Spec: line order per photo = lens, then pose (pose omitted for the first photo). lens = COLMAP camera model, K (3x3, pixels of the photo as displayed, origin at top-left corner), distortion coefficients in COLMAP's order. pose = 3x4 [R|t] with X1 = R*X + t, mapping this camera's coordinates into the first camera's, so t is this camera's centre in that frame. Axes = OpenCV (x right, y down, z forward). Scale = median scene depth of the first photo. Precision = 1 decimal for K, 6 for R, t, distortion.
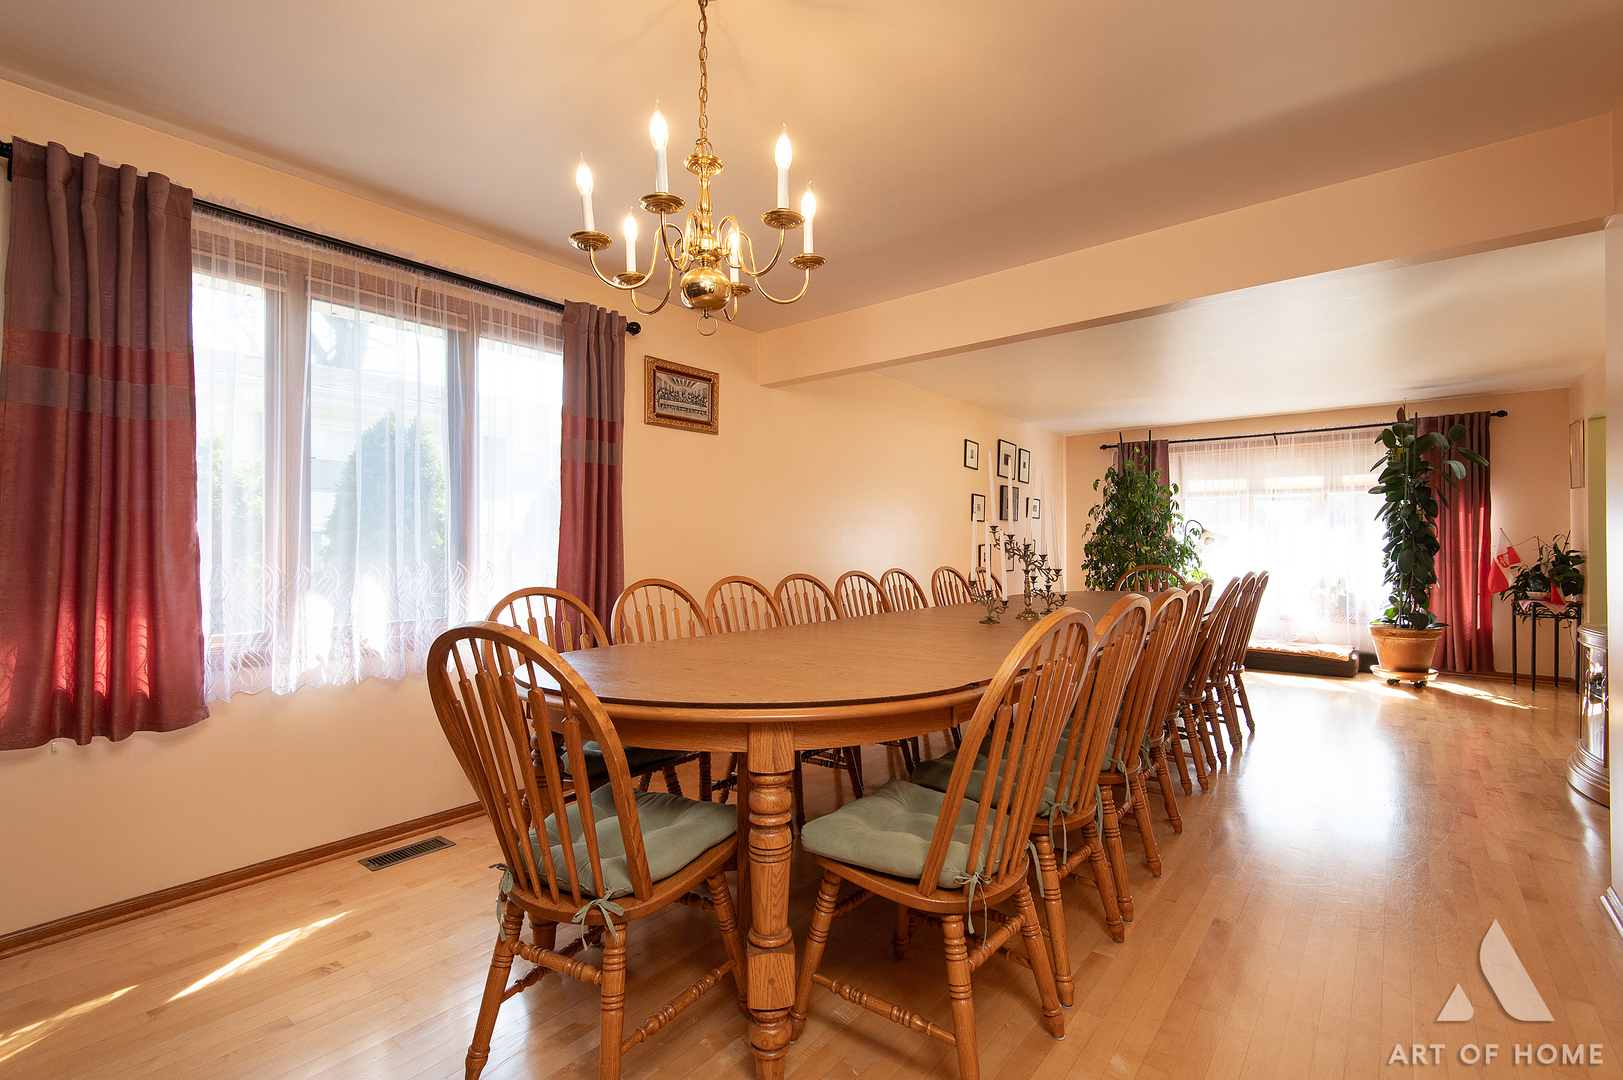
lens RADIAL K [[728.3, 0, 802.6], [0, 728.3, 544.2], [0, 0, 1]] dist [0.025545, -0.000195]
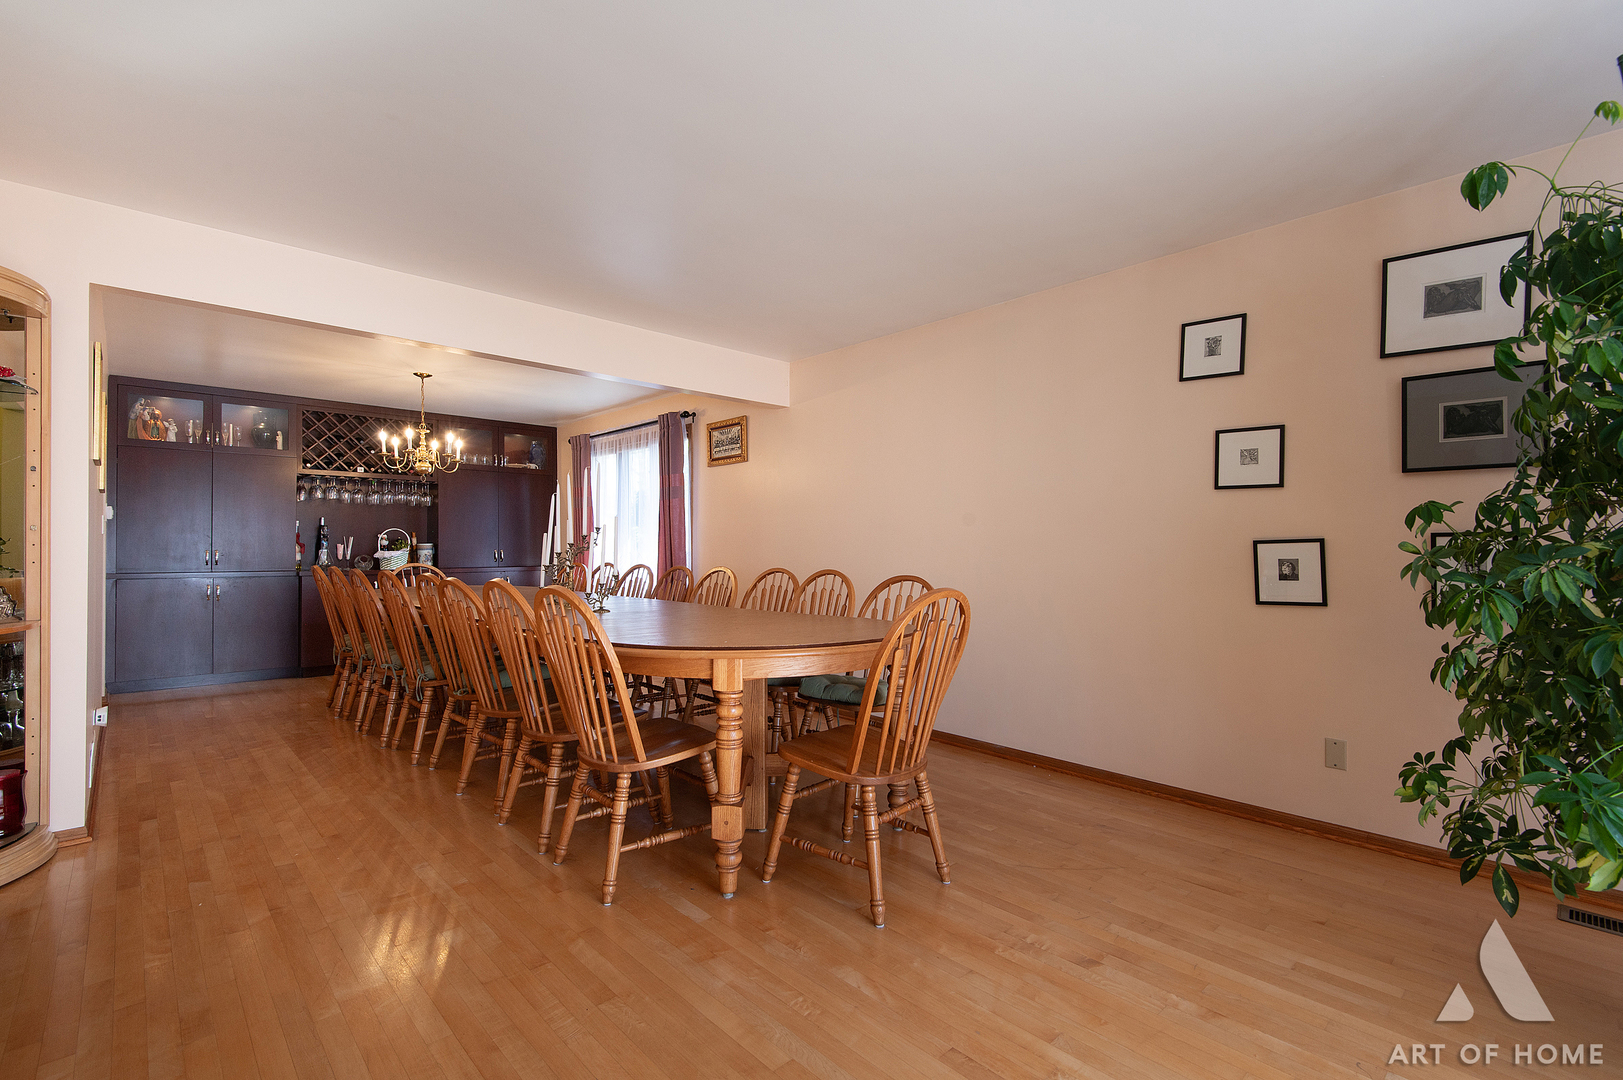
lens RADIAL K [[728.3, 0, 802.6], [0, 728.3, 544.2], [0, 0, 1]] dist [0.025545, -0.000195]
pose [[-0.106603, -0.002179, -0.994299, 1.330743], [0.004503, 0.999986, -0.002675, 0.009004], [0.994292, -0.004762, -0.106591, 1.359263]]
